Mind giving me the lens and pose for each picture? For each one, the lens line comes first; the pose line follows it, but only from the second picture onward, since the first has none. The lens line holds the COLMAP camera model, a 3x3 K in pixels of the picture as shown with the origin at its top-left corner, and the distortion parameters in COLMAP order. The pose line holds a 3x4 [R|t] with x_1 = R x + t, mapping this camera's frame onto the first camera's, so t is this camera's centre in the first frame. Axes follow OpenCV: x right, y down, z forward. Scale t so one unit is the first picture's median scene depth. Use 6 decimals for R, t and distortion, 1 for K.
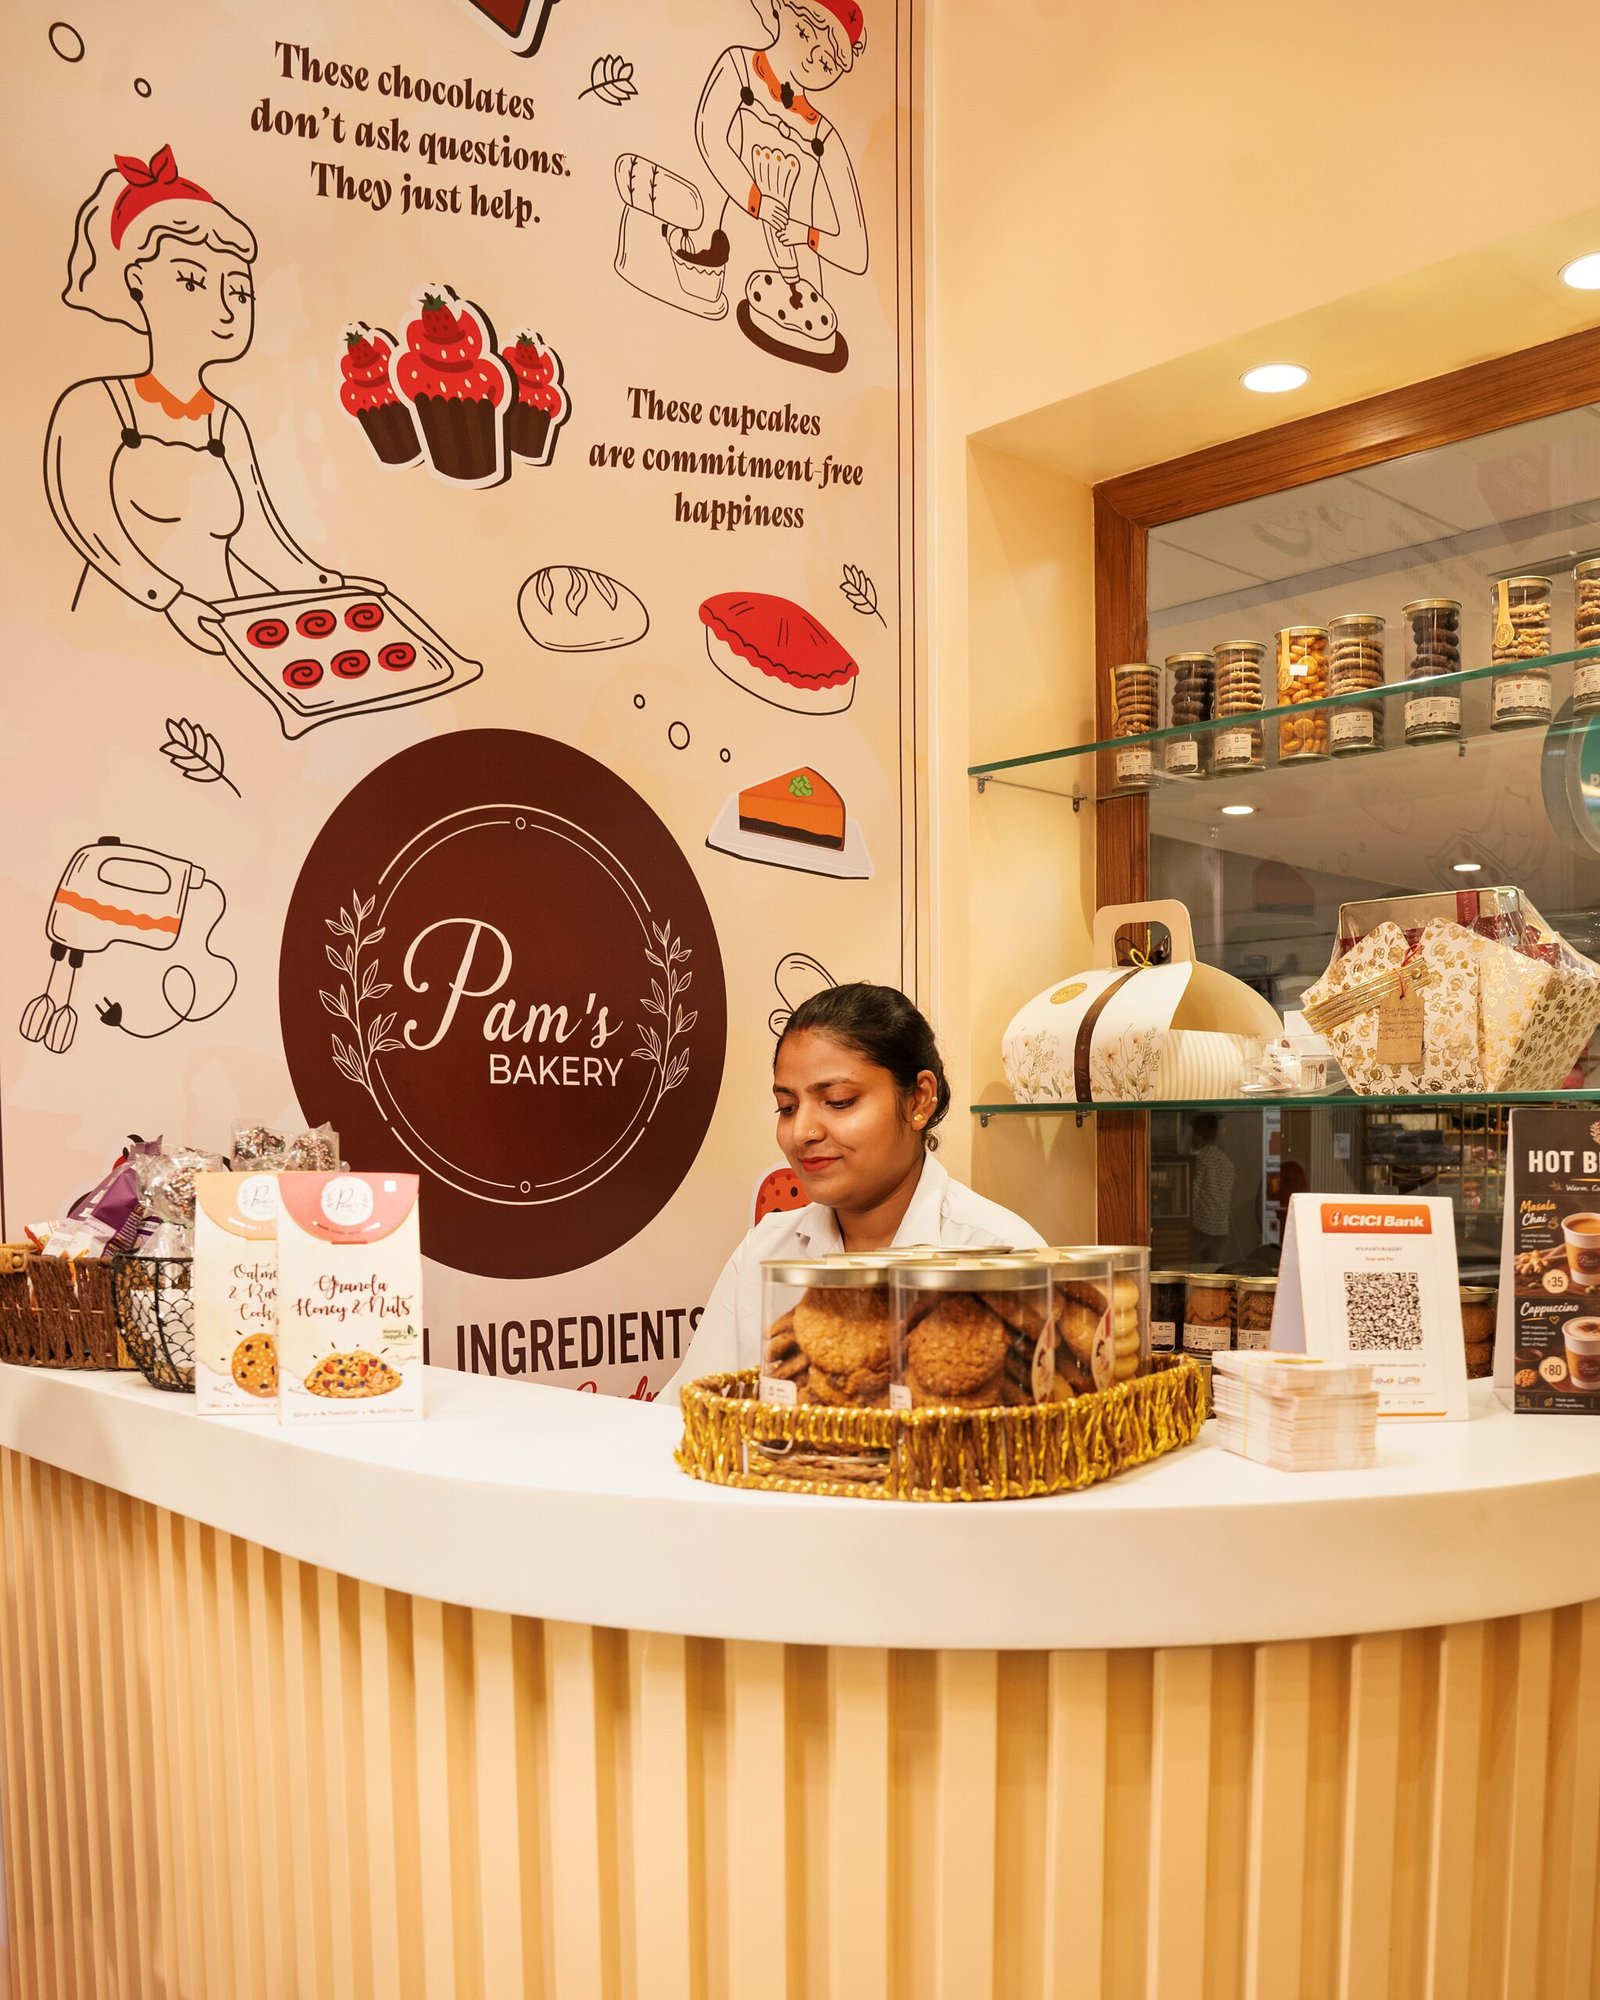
lens RADIAL K [[1901.4, 0, 884.7], [0, 1901.4, 1165.2], [0, 0, 1]] dist [-0.033355, 0.000000]
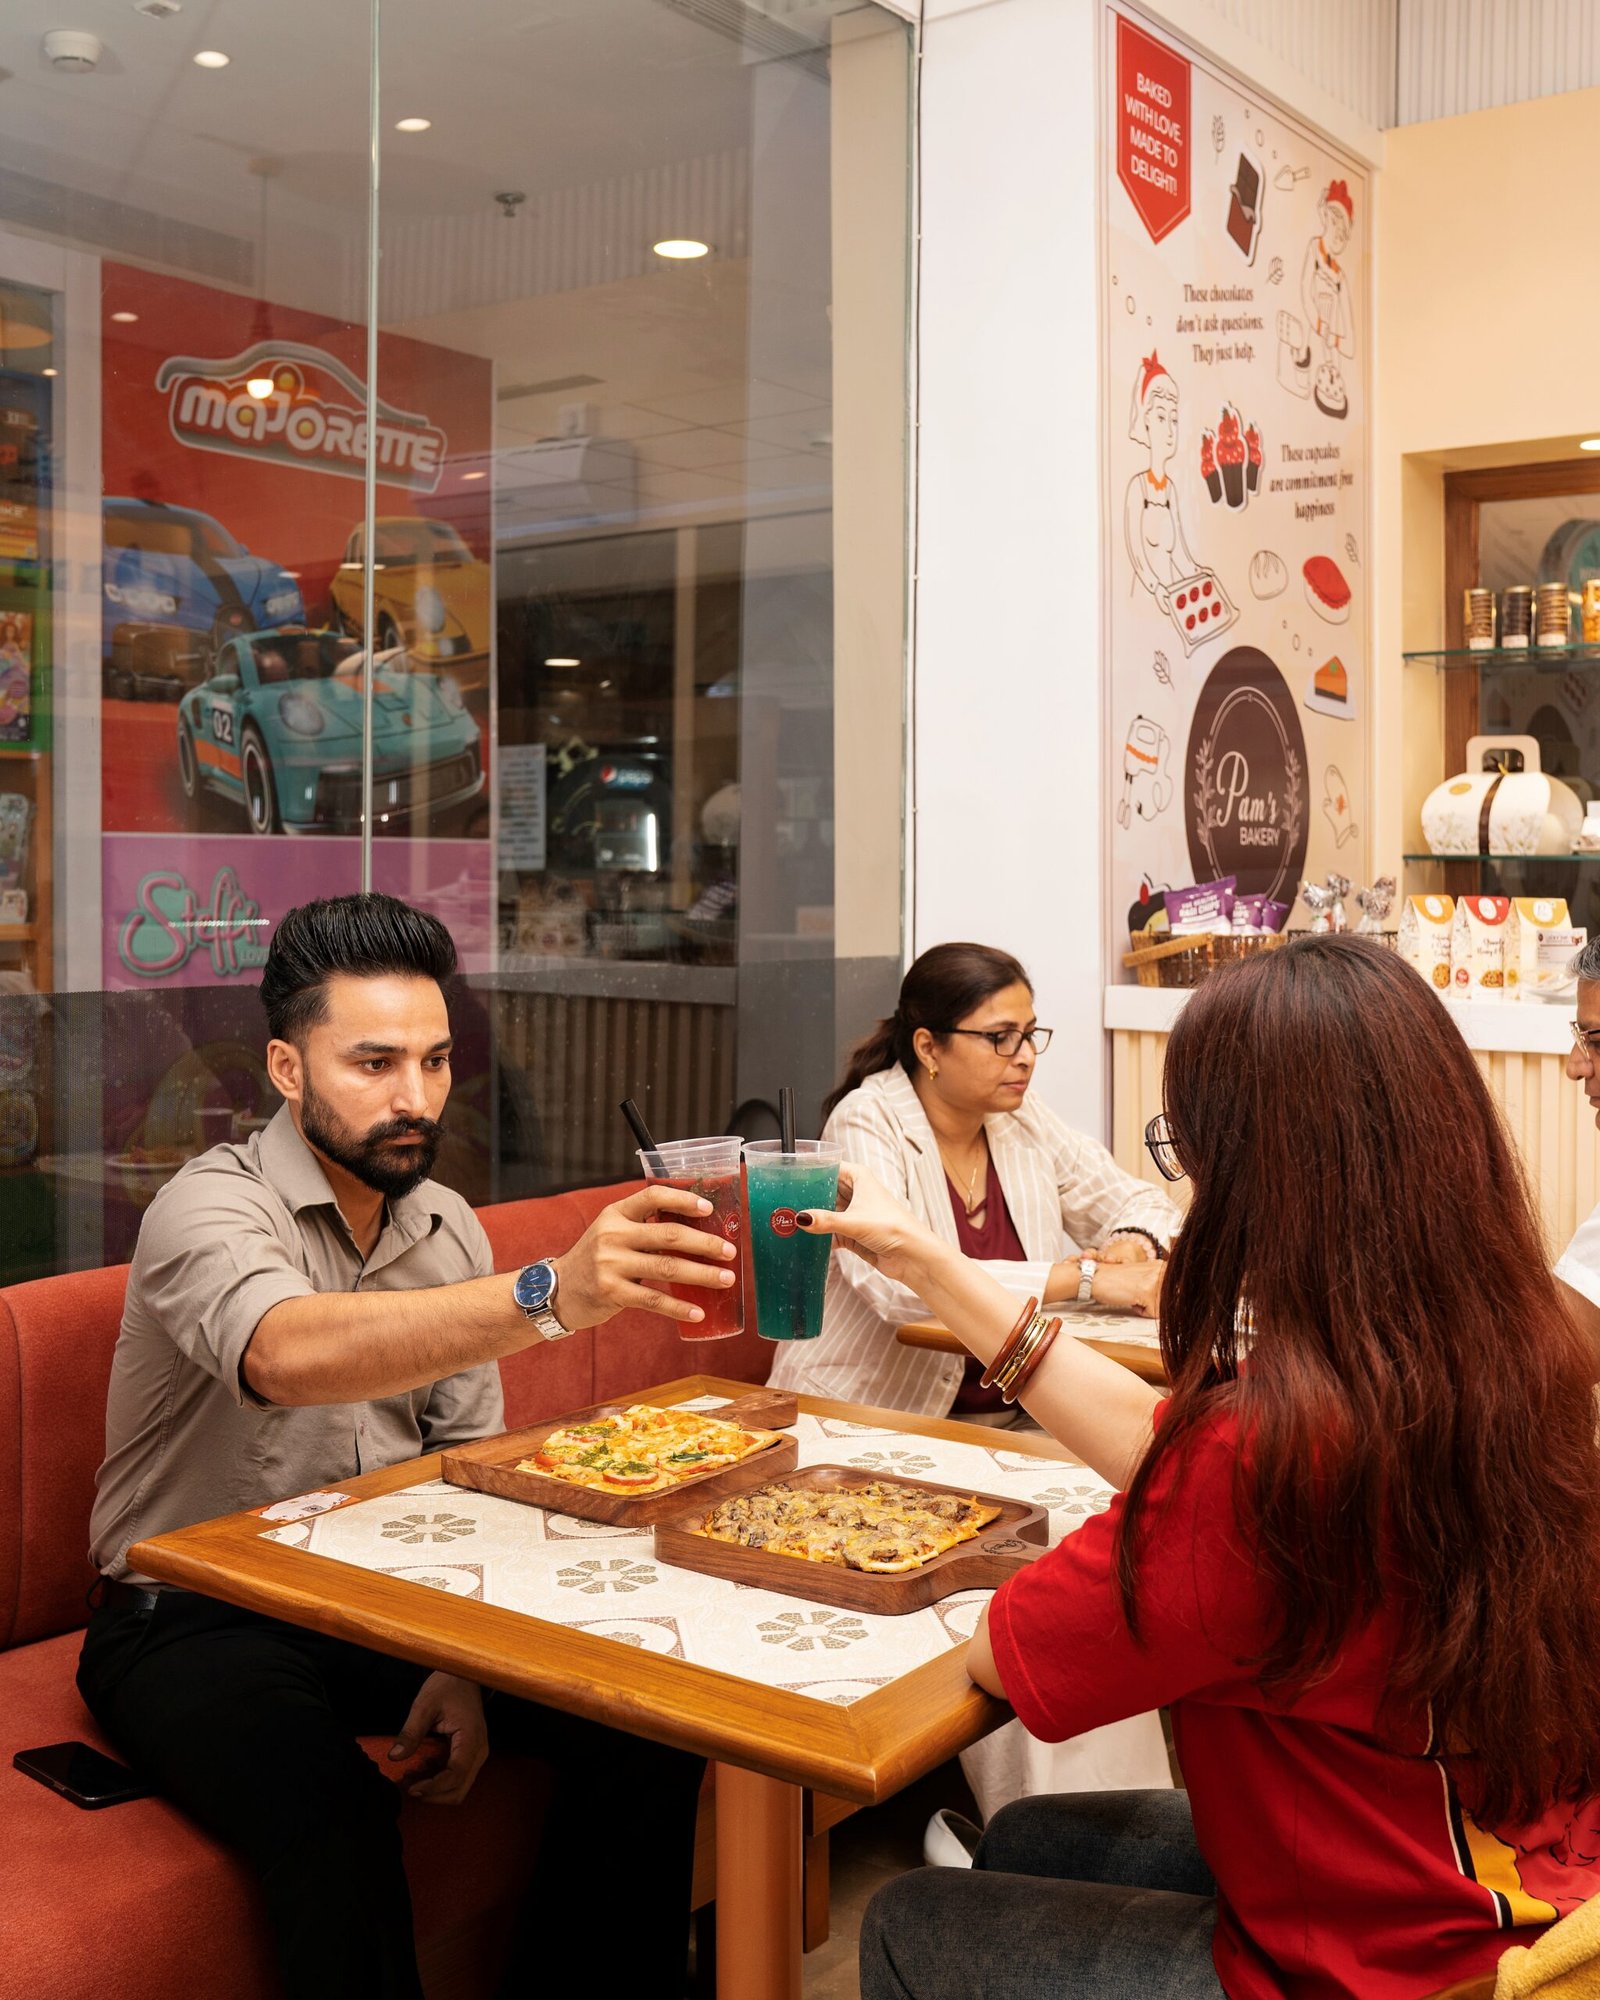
lens RADIAL K [[2057.7, 0, 814.3], [0, 2057.7, 851.1], [0, 0, 1]] dist [-0.071341, 0.000000]
pose [[0.989517, 0.011782, 0.143936, -0.858264], [-0.009210, 0.999786, -0.018522, 0.003123], [-0.144123, 0.017002, 0.989414, -0.828024]]
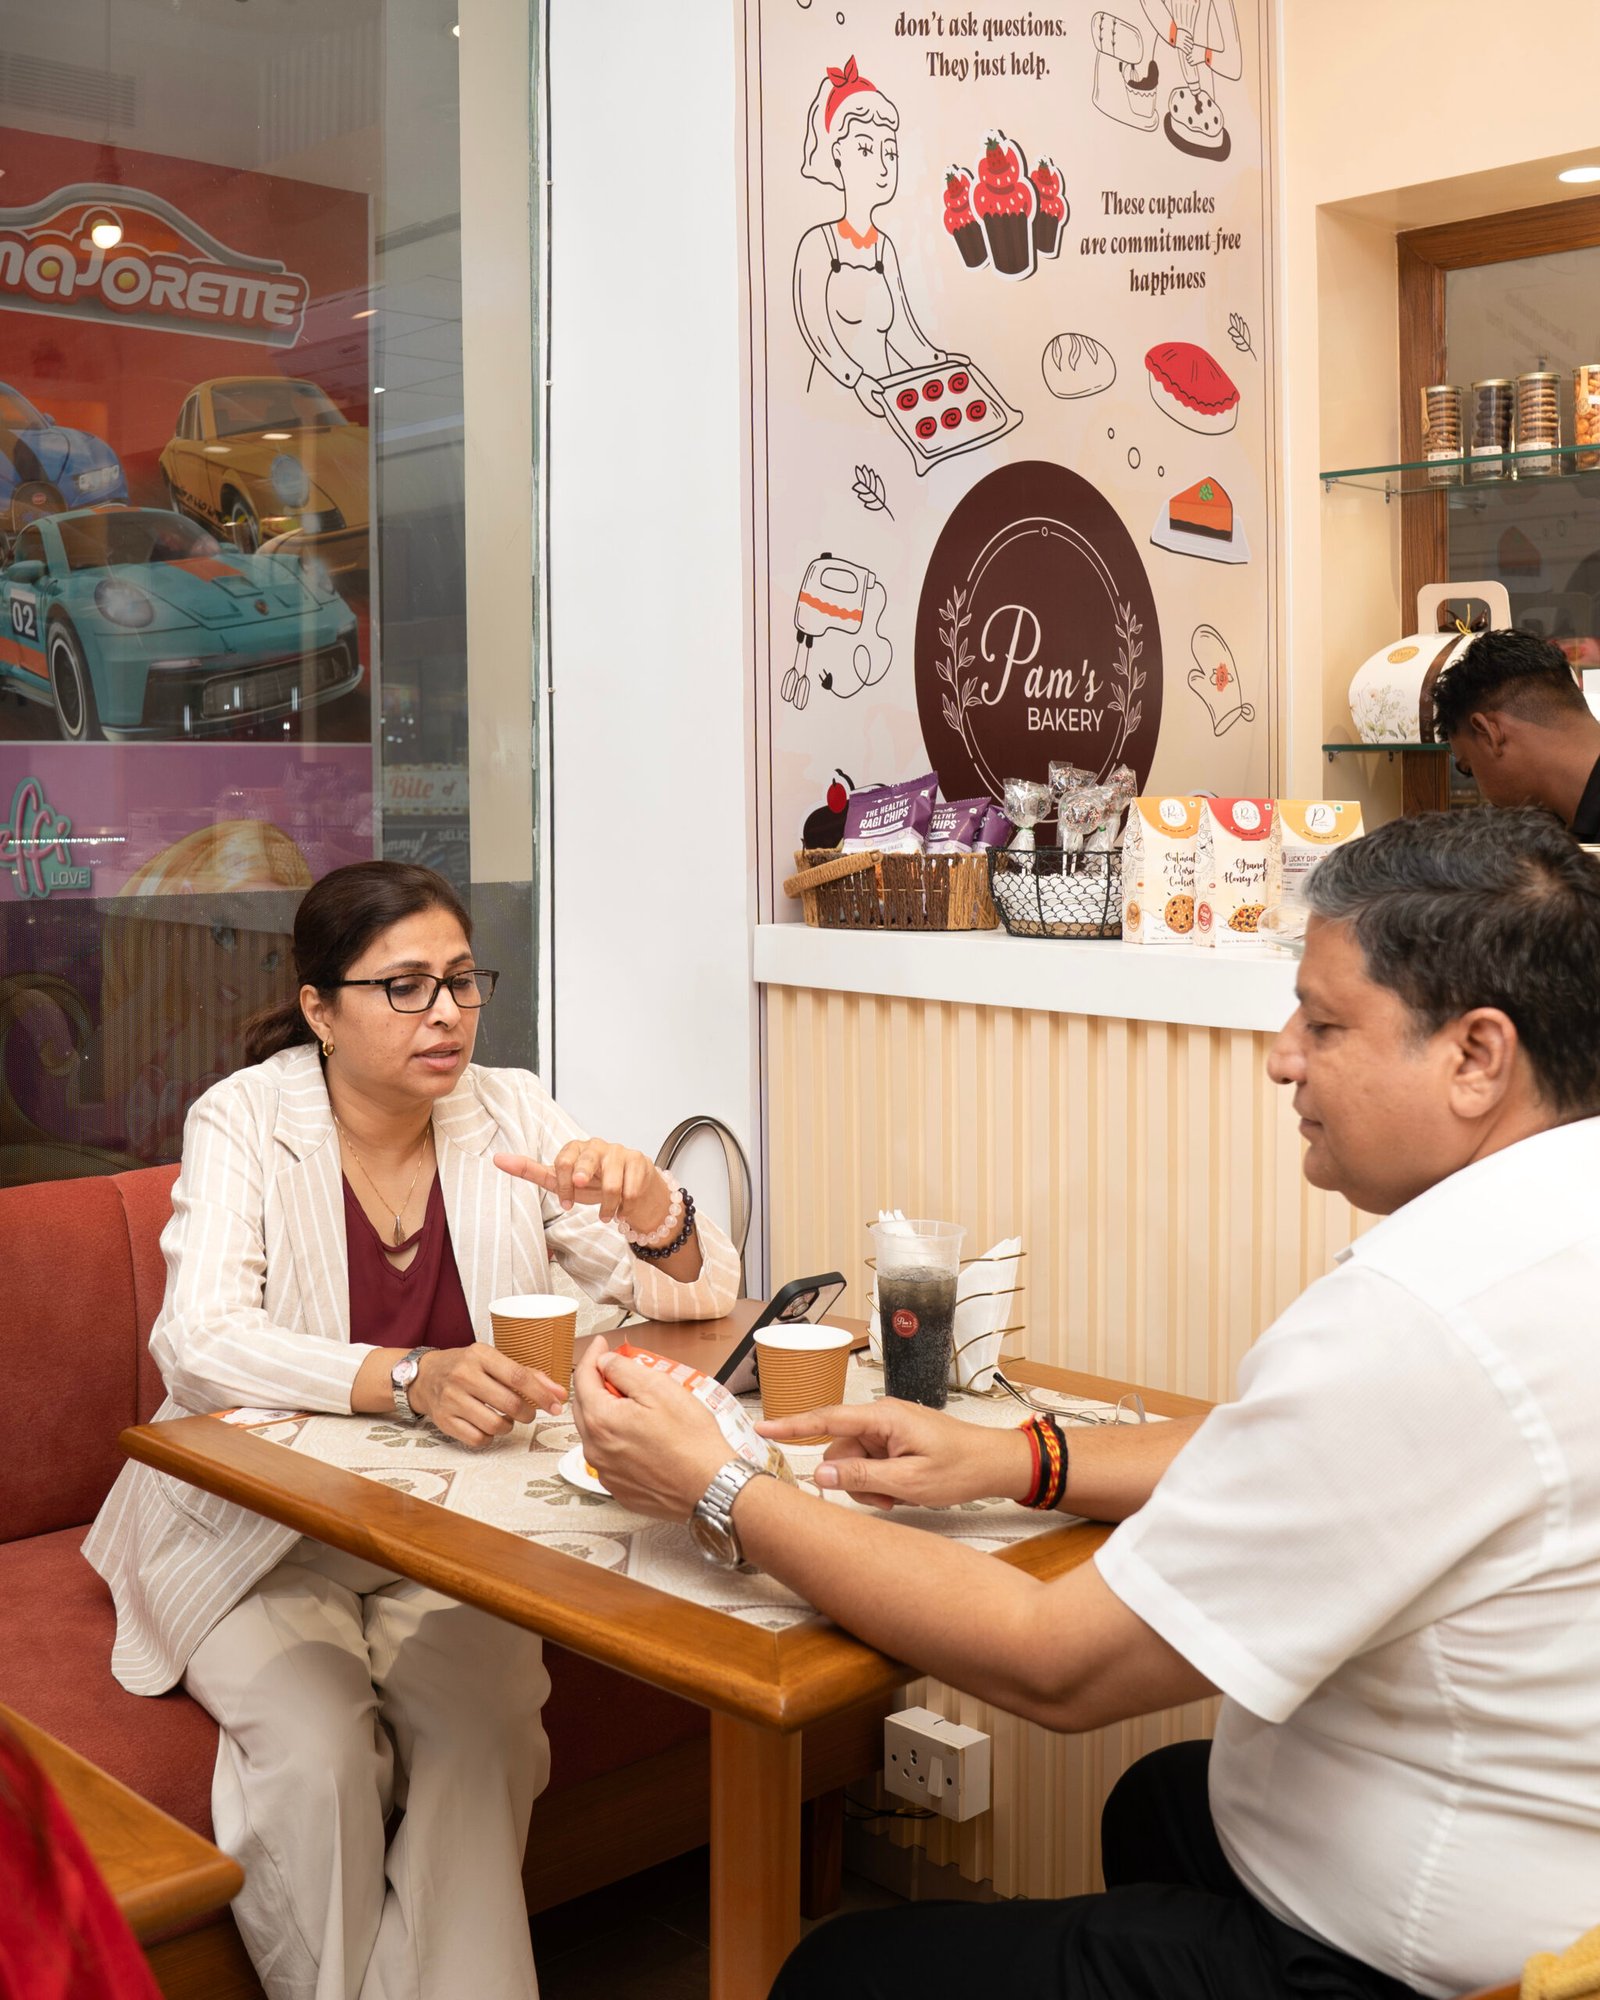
lens RADIAL K [[2151.8, 0, 602.3], [0, 2151.8, 821.1], [0, 0, 1]] dist [-0.114992, 0.000000]
pose [[0.997430, 0.002309, -0.071605, -0.384899], [-0.001565, 0.999944, 0.010446, 0.005451], [0.071625, -0.010307, 0.997378, -0.490809]]
